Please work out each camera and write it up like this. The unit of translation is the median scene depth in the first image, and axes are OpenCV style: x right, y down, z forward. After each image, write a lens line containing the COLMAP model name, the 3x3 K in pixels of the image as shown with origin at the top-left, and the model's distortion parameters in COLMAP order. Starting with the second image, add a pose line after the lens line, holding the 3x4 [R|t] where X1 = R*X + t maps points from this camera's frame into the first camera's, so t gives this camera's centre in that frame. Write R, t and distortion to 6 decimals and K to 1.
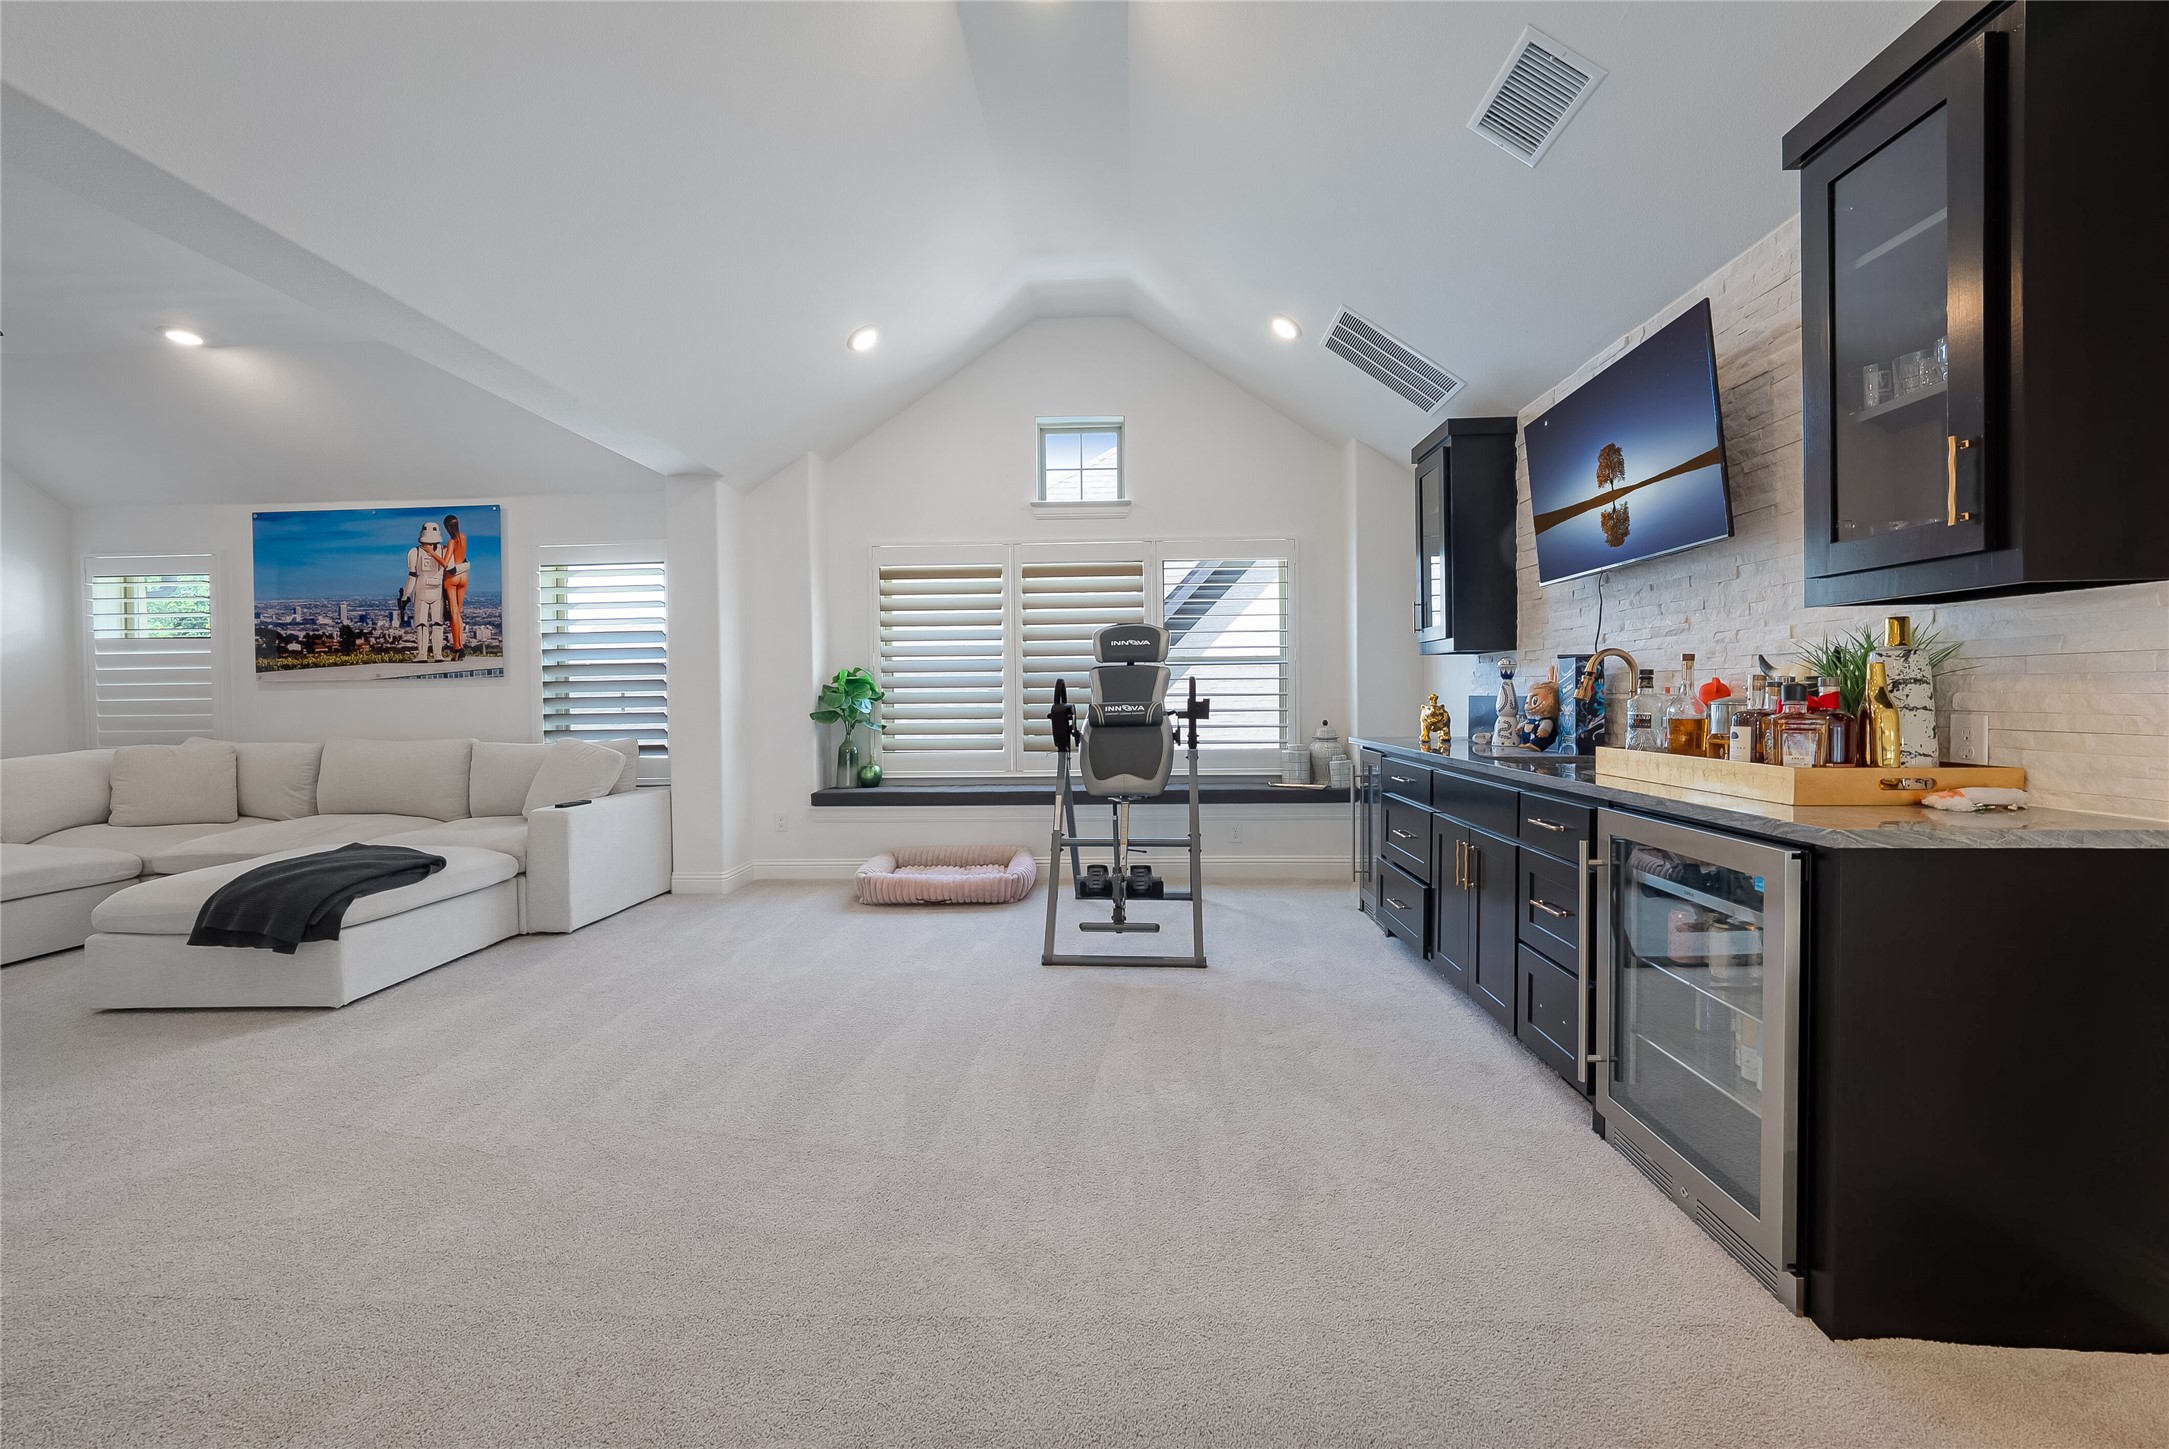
lens RADIAL K [[886.9, 0, 1087.1], [0, 886.9, 714.7], [0, 0, 1]] dist [-0.002026, -0.000029]
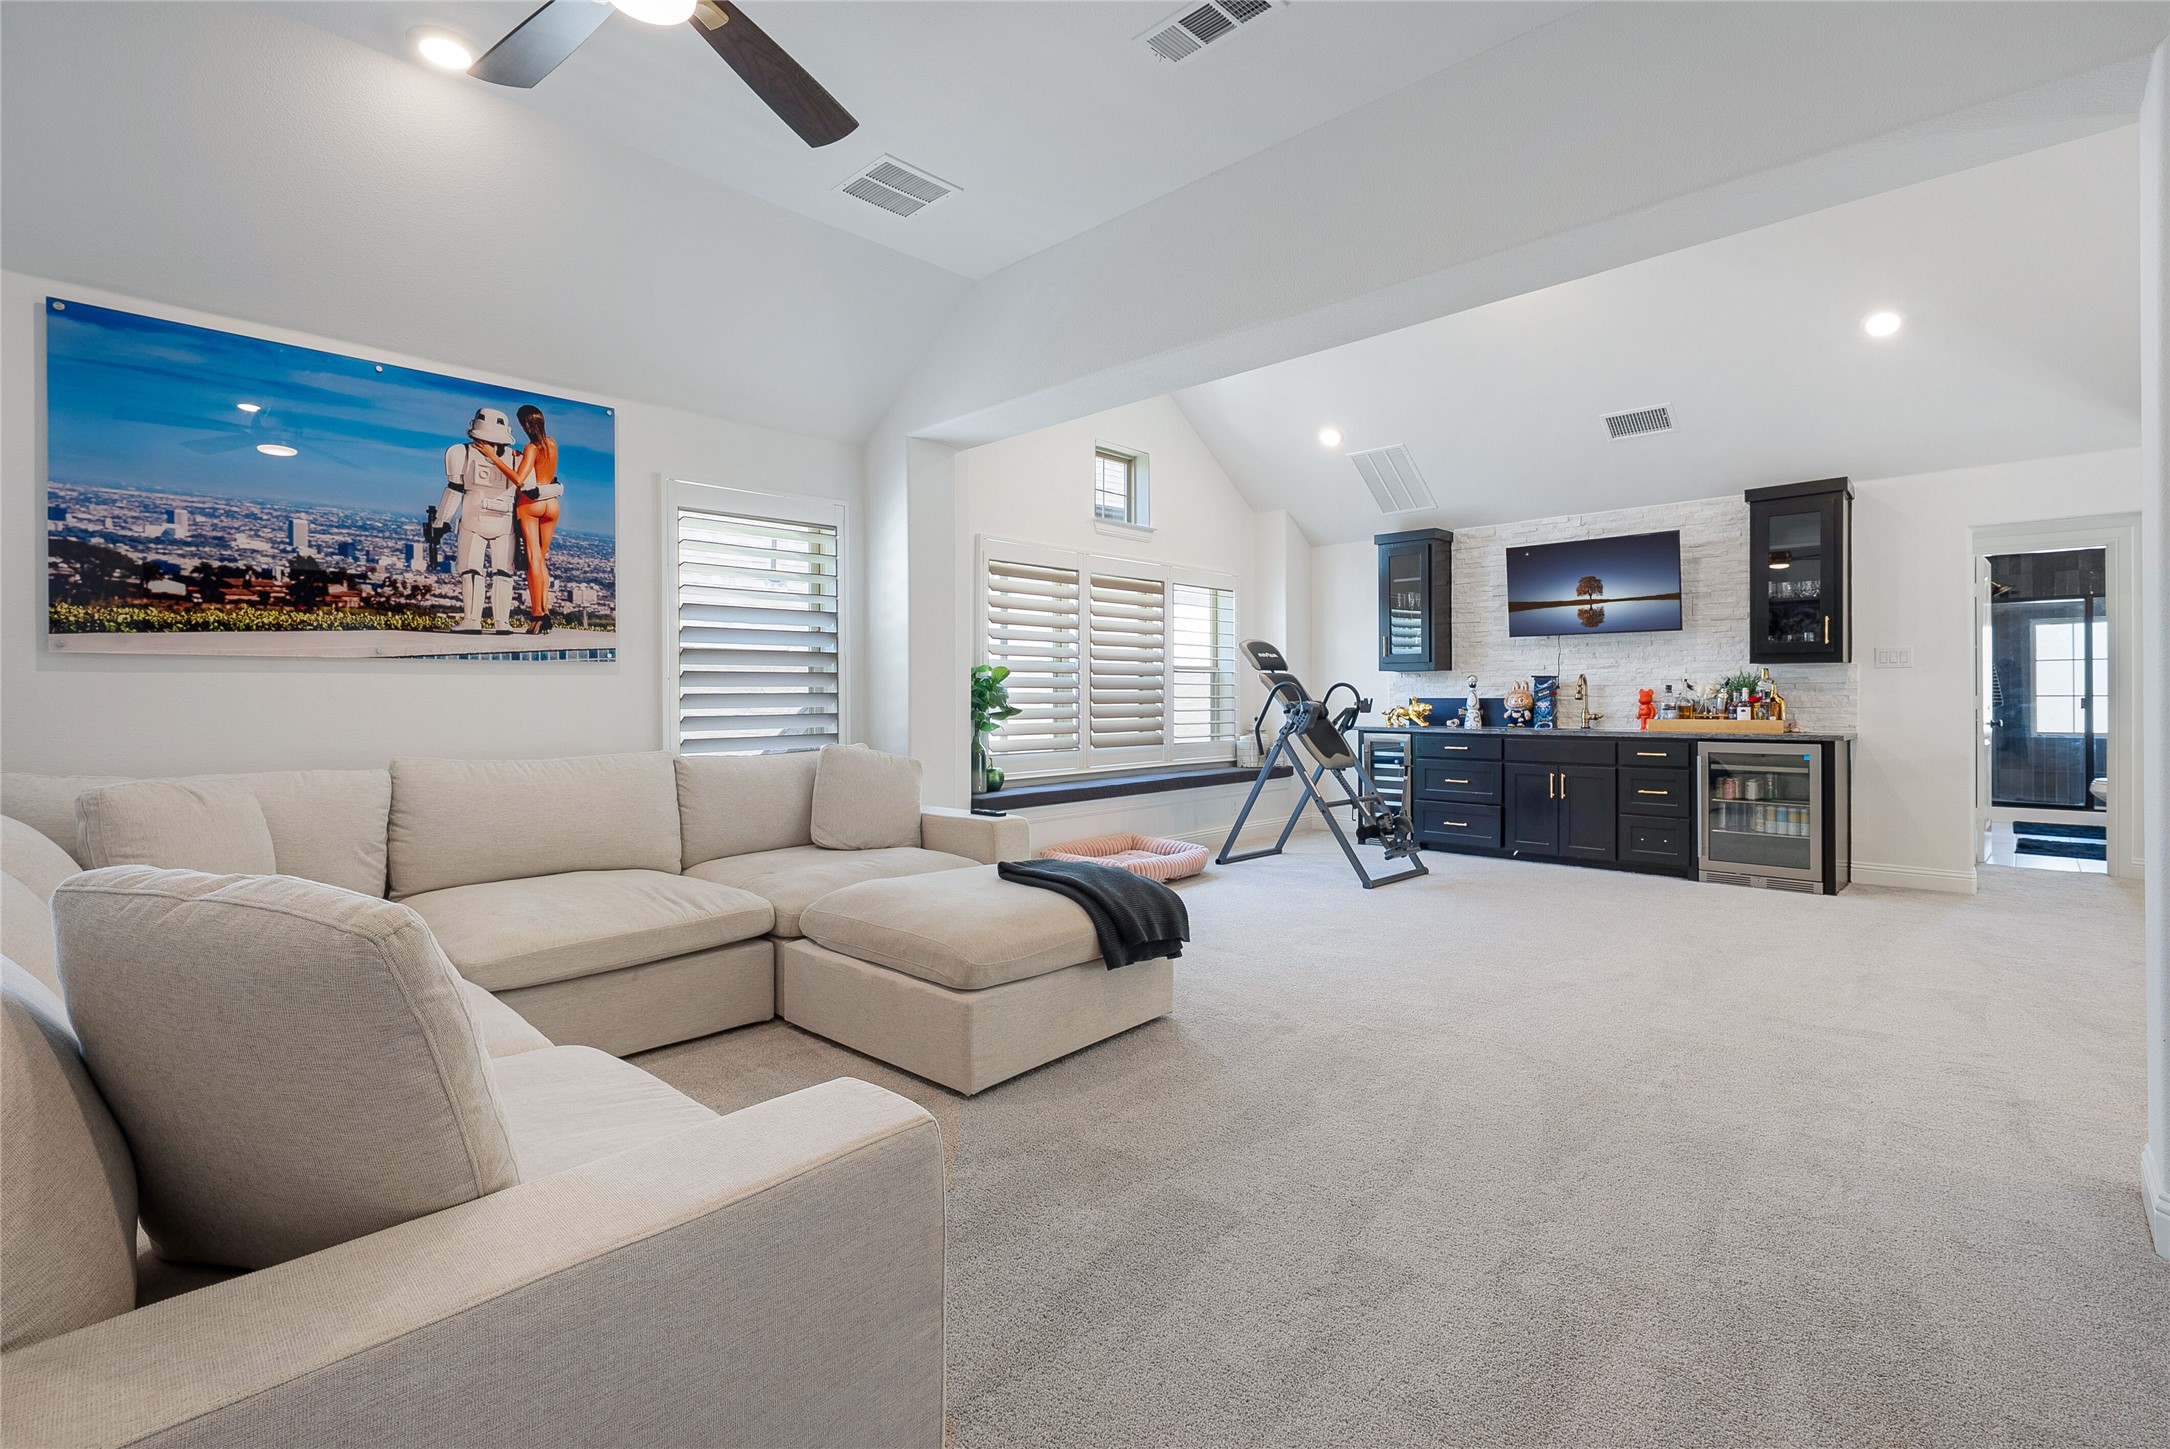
lens RADIAL K [[1017.5, 0, 1084.5], [0, 1017.5, 702.6], [0, 0, 1]] dist [0.005206, 0.000113]
pose [[0.637787, 0.004638, 0.770199, -1.024283], [0.005171, 0.999934, -0.010304, -0.001476], [-0.770196, 0.010554, 0.637720, 0.224520]]
